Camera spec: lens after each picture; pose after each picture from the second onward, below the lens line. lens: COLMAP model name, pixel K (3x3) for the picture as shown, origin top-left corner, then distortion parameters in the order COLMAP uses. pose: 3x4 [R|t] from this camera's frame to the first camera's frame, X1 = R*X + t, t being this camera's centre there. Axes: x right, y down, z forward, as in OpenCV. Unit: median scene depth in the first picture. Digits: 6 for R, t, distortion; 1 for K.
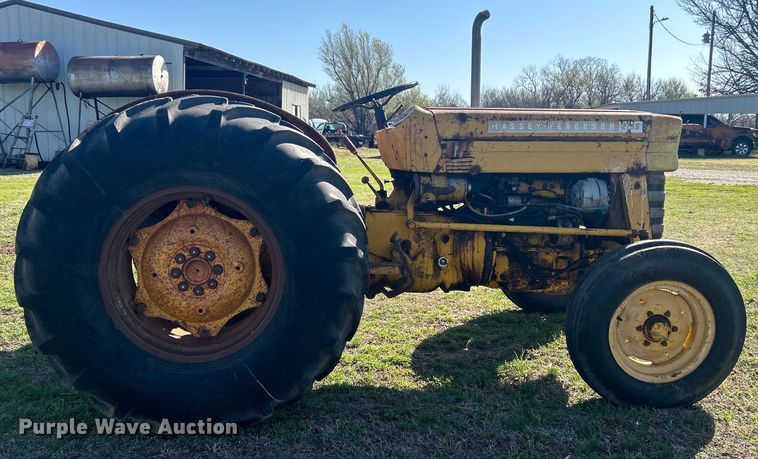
lens RADIAL K [[628.8, 0, 395.9], [0, 628.8, 211.8], [0, 0, 1]] dist [0.098618, -0.183328]
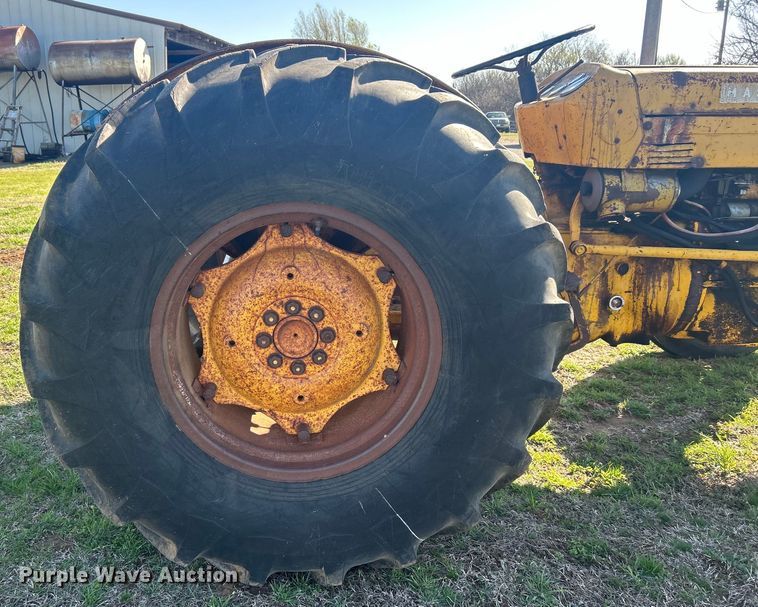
lens RADIAL K [[794.9, 0, 379.0], [0, 794.9, 303.5], [0, 0, 1]] dist [0.134401, -0.425935]
pose [[0.993803, 0.005020, -0.111044, -0.141916], [0.007002, 0.994169, 0.107603, -0.023388], [0.110936, -0.107713, 0.987973, 0.230612]]
